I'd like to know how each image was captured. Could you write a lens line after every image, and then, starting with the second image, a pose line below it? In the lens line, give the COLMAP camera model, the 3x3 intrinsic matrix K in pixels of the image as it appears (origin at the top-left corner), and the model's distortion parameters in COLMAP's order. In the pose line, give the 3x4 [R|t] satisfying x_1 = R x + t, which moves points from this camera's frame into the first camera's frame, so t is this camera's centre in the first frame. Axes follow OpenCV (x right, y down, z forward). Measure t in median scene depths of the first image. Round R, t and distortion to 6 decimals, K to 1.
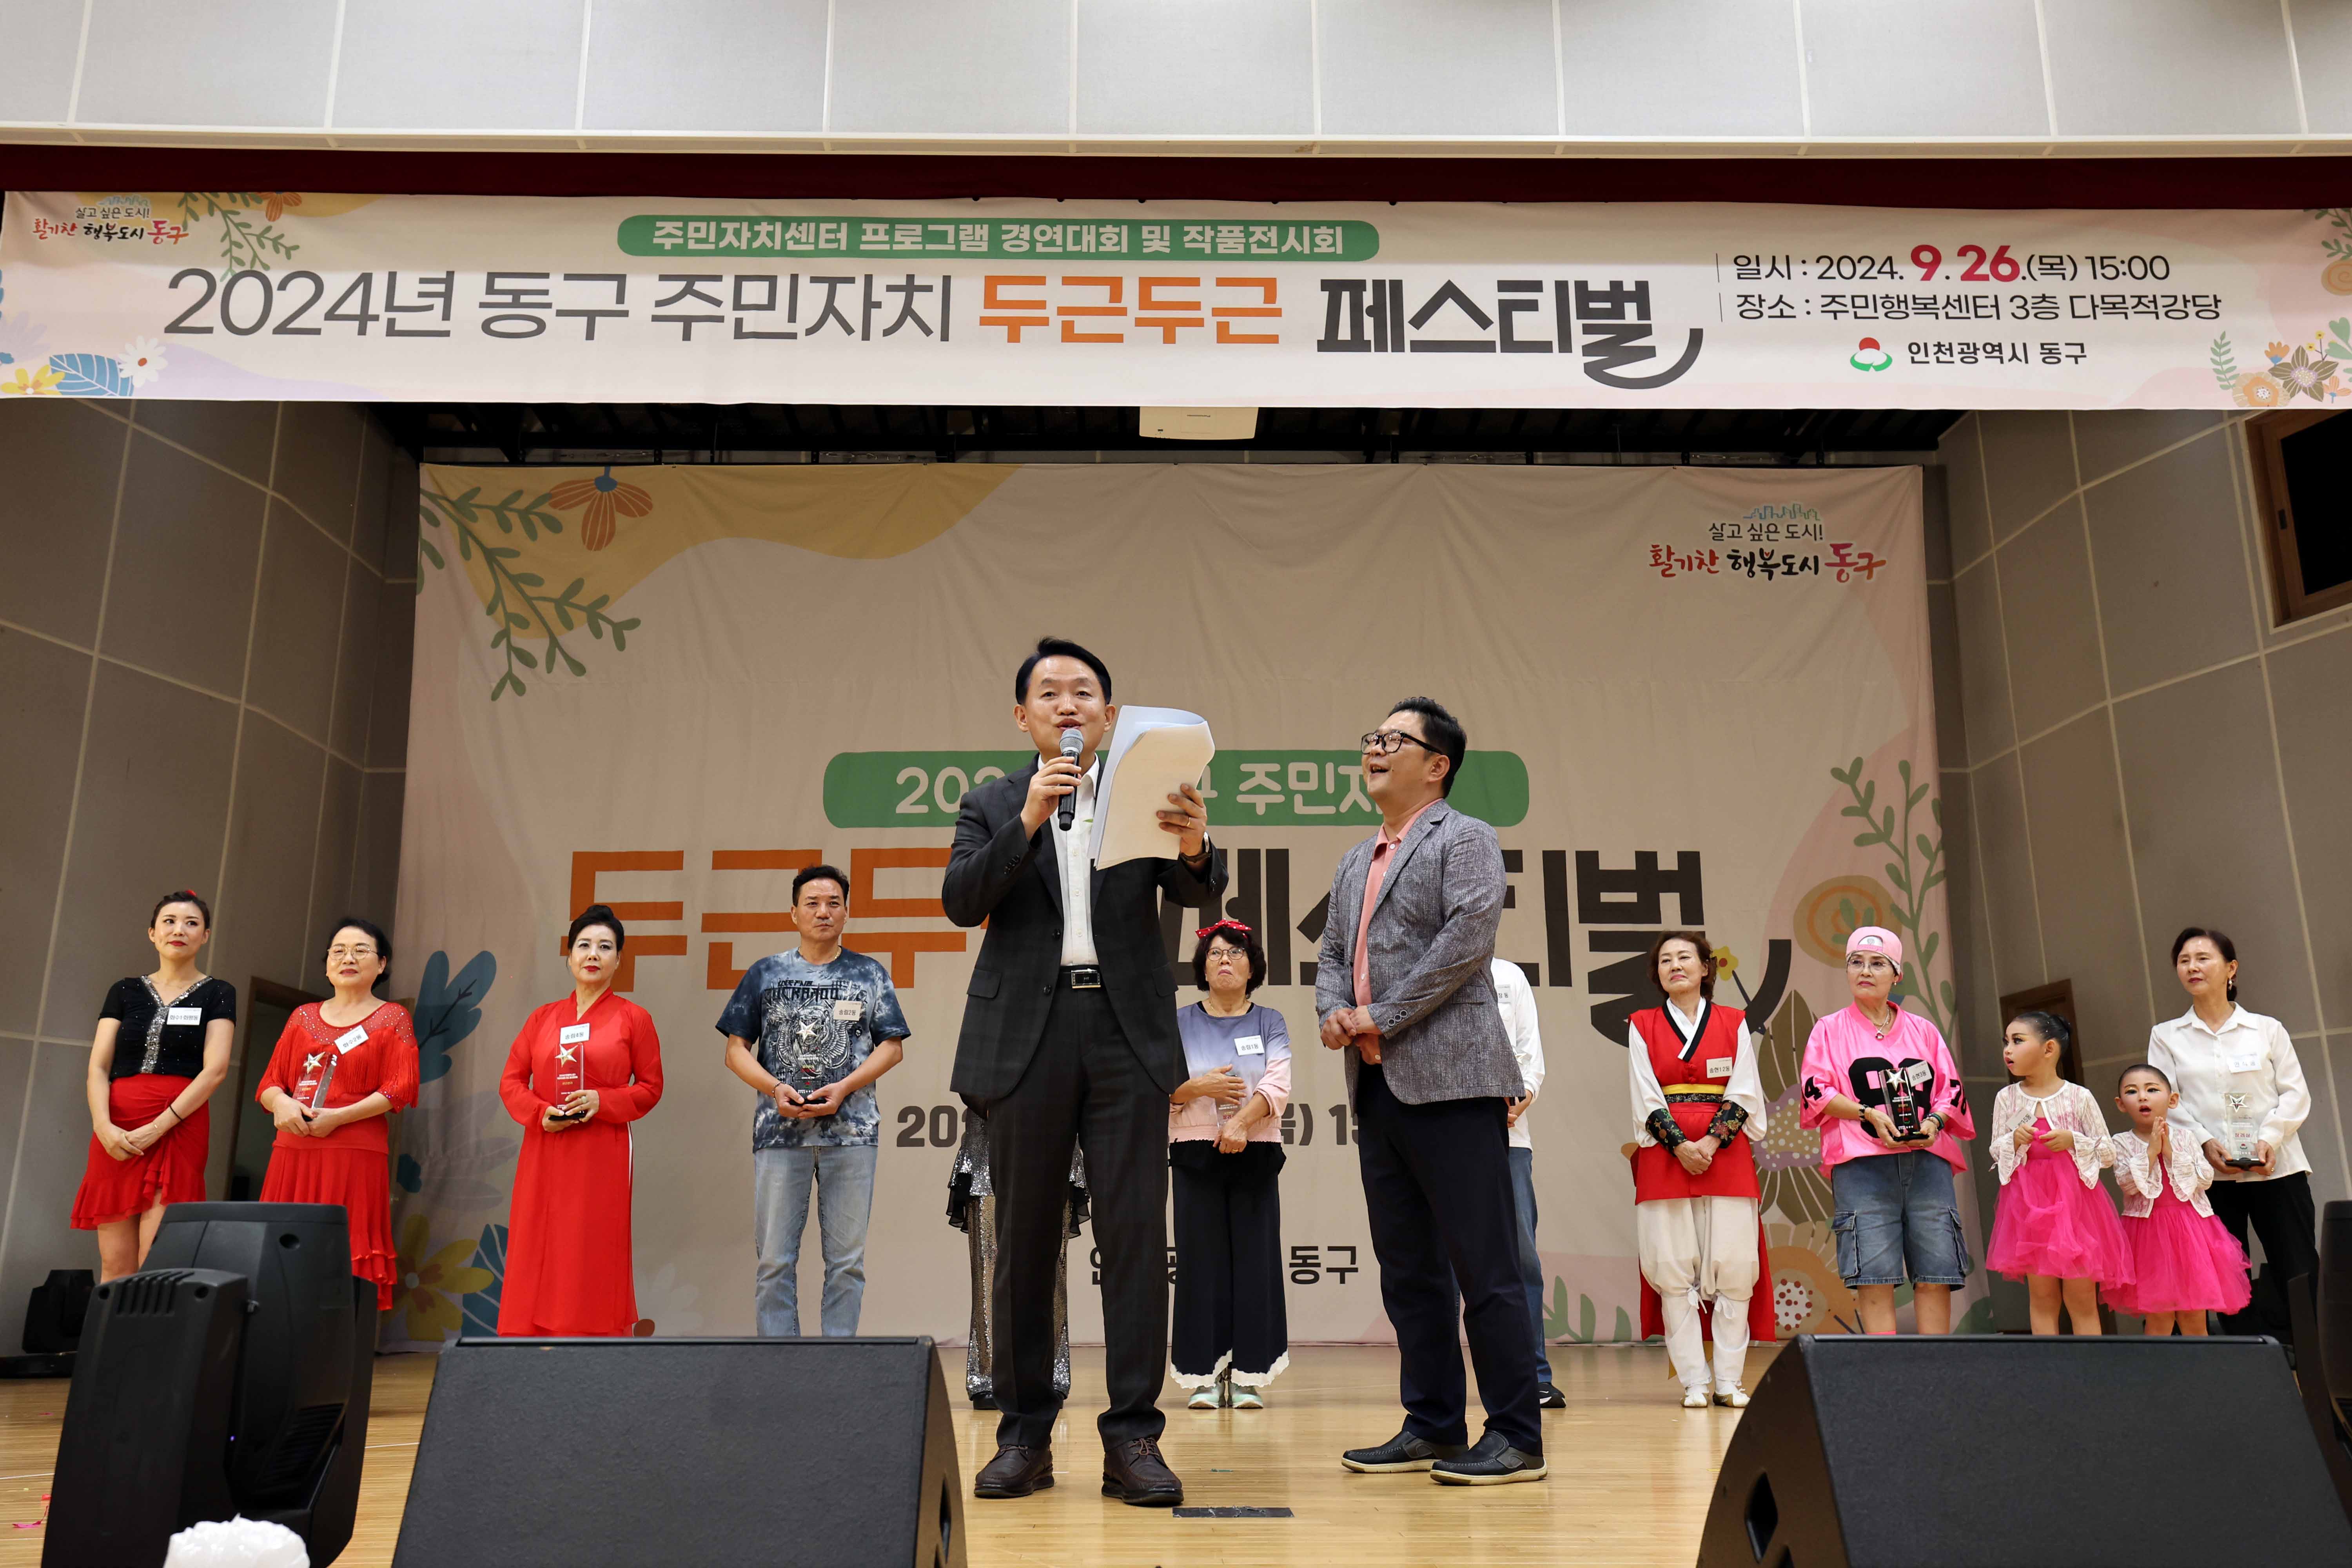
lens RADIAL K [[2033.6, 0, 1162.0], [0, 2033.6, 746.0], [0, 0, 1]] dist [0.023556, 0.035540]
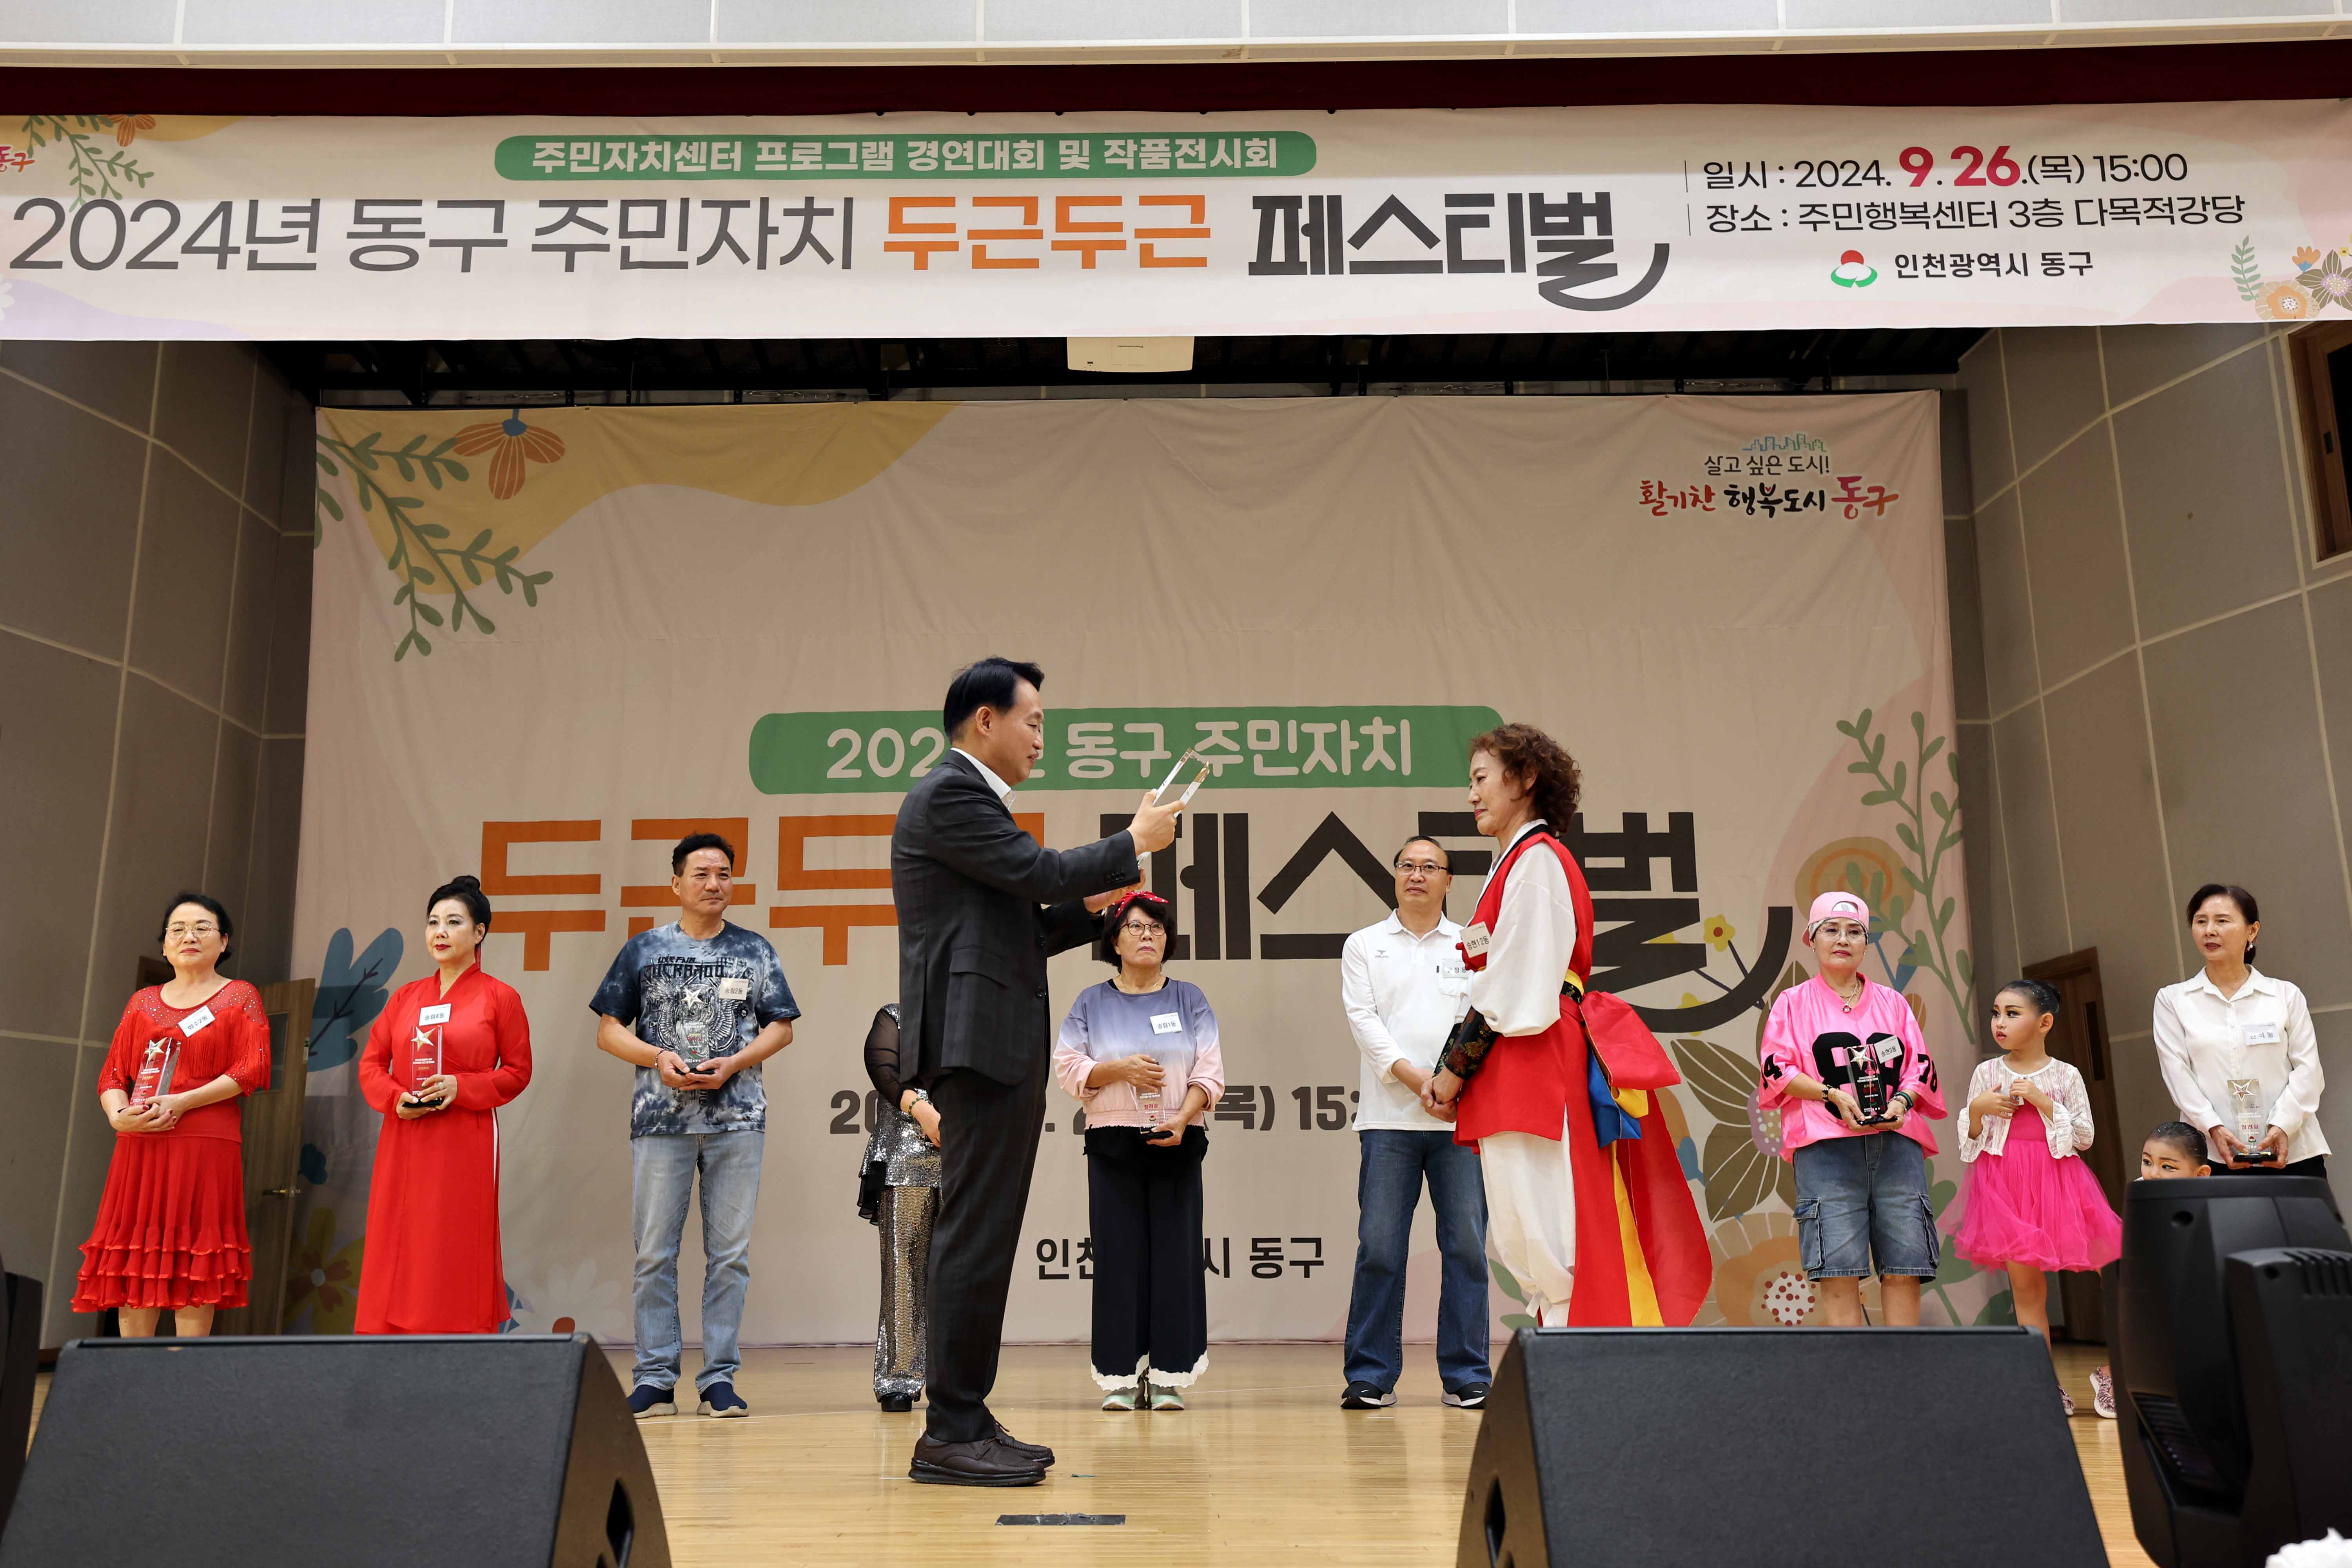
lens RADIAL K [[2184.9, 0, 1141.8], [0, 2184.9, 753.4], [0, 0, 1]] dist [0.038090, 0.046159]
pose [[0.999642, -0.008238, -0.025472, 0.050832], [0.008805, 0.999714, 0.022224, 0.000935], [0.025282, -0.022440, 0.999428, 0.000585]]
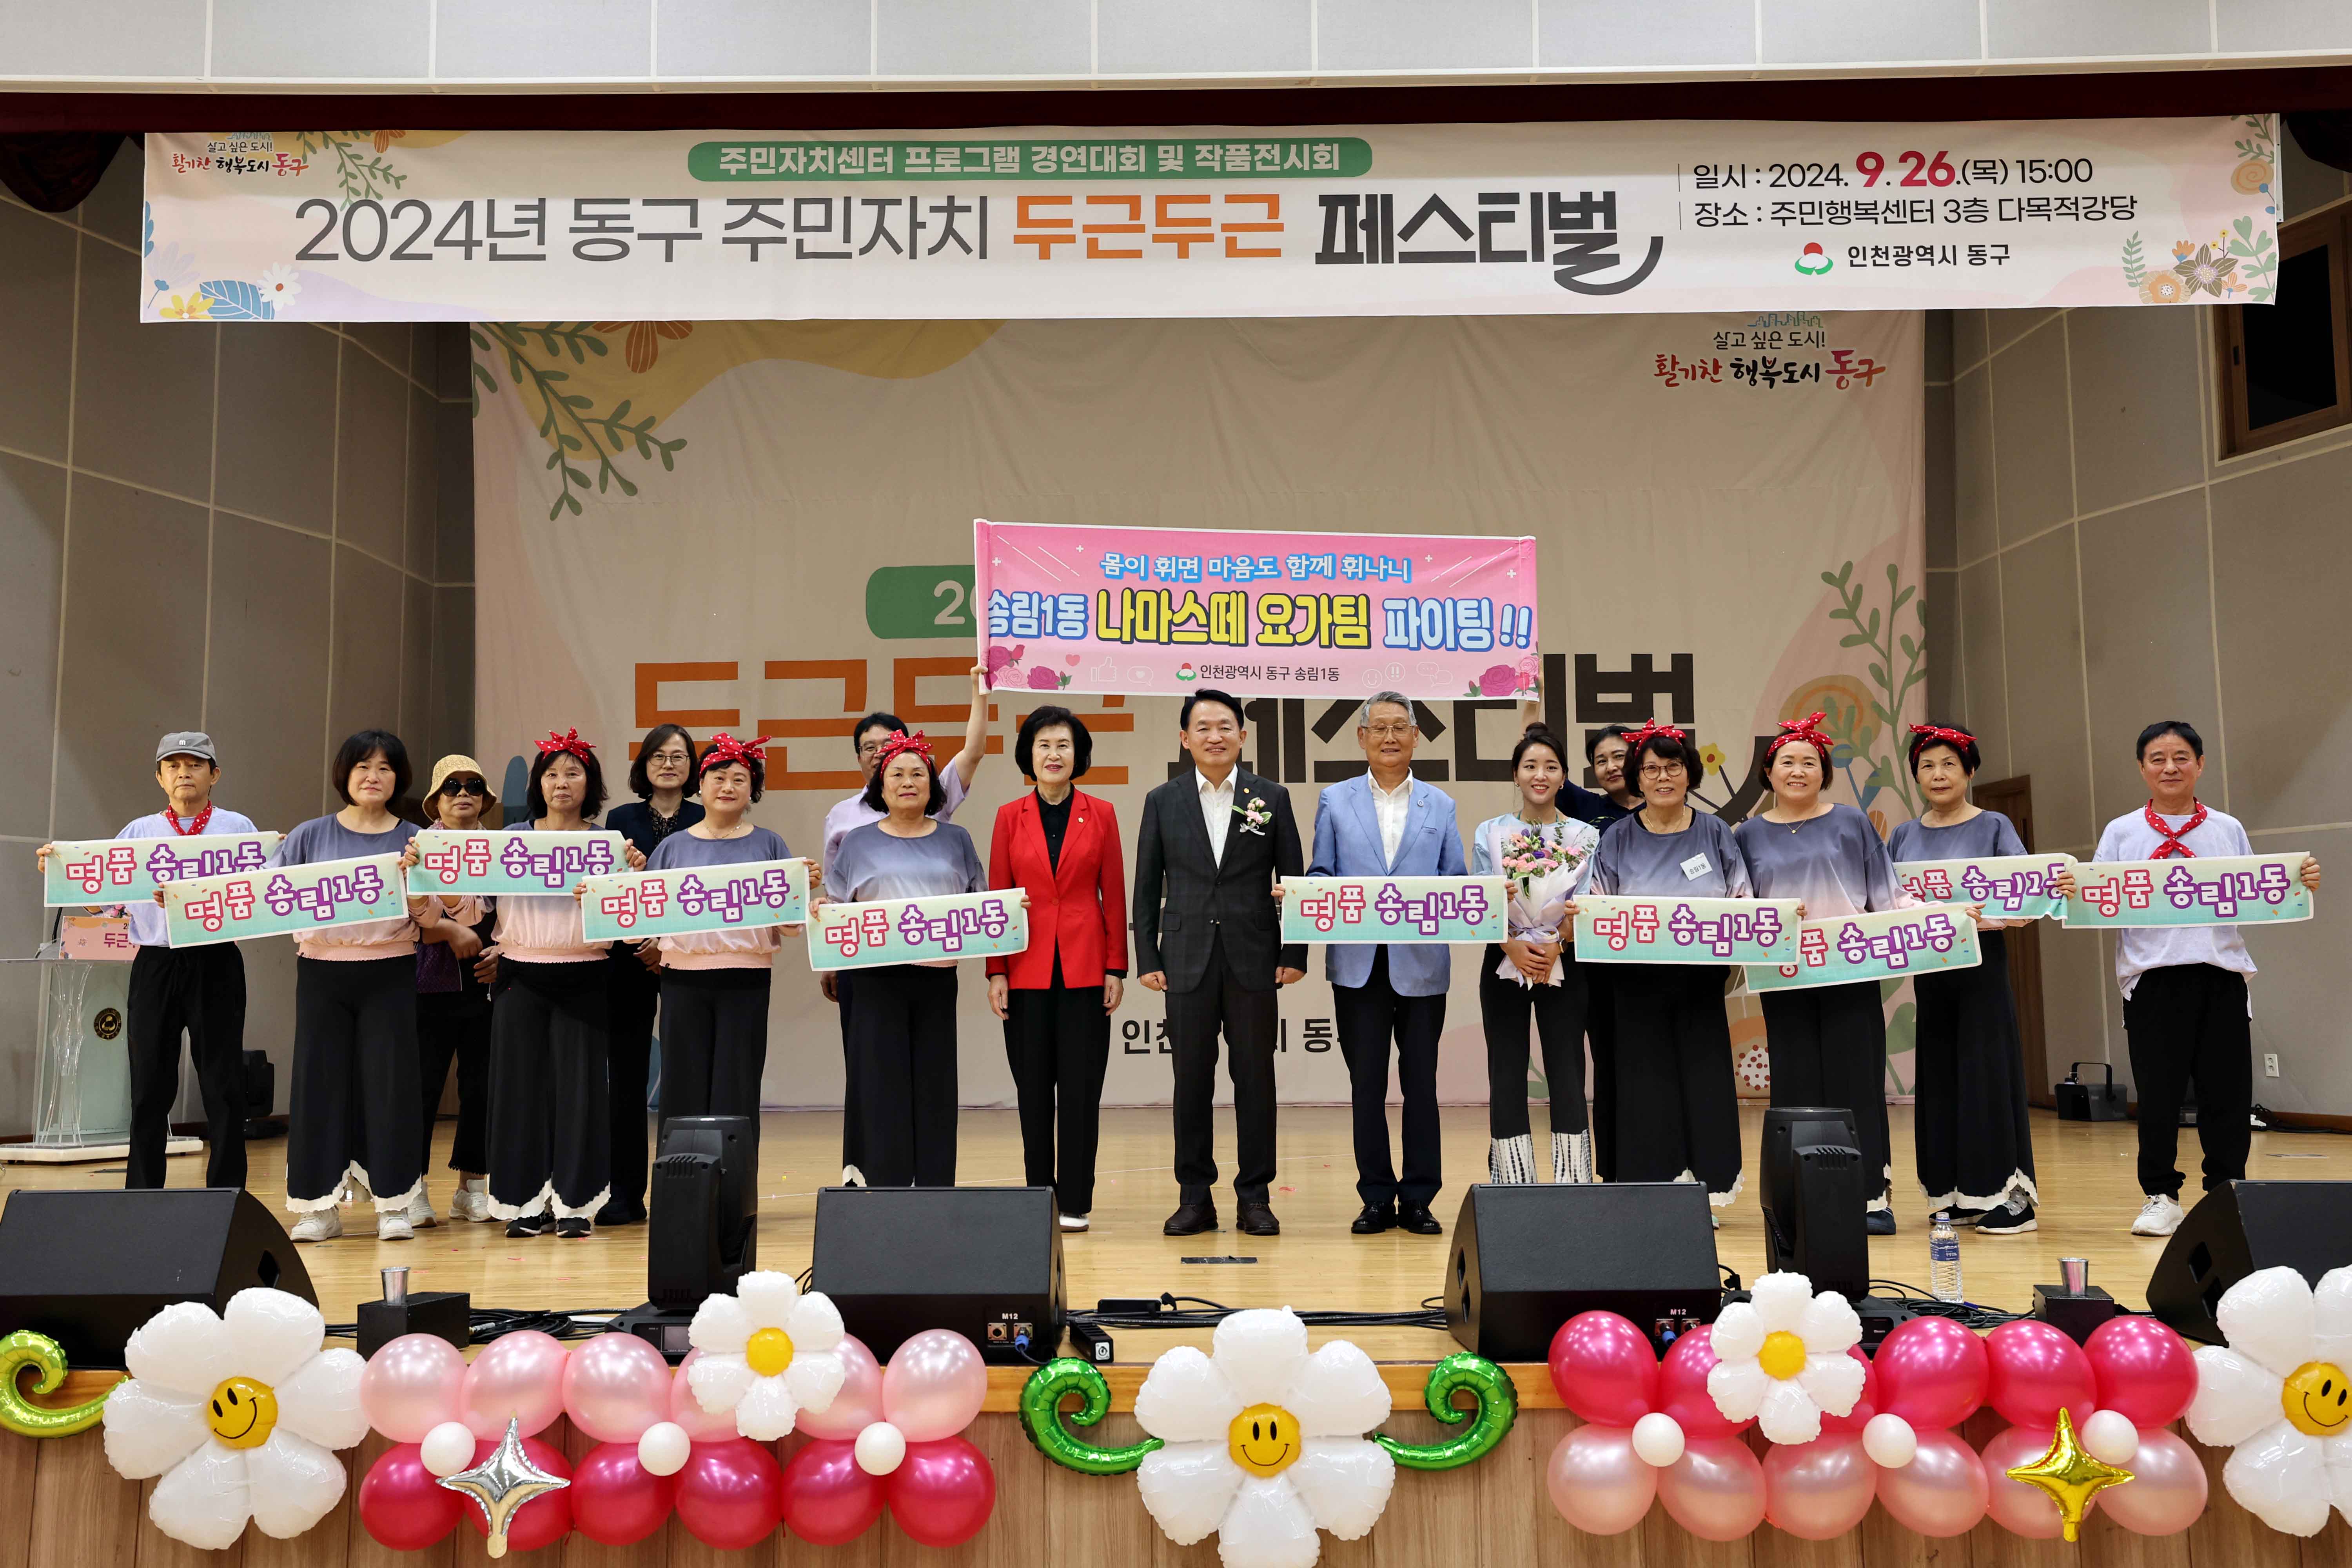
lens RADIAL K [[2614.6, 0, 1145.7], [0, 2614.6, 708.7], [0, 0, 1]] dist [0.069847, 0.000000]
pose [[0.999702, -0.007020, -0.023373, 0.014887], [0.010671, 0.987069, 0.159941, -0.182048], [0.021948, -0.160143, 0.986850, -0.459667]]
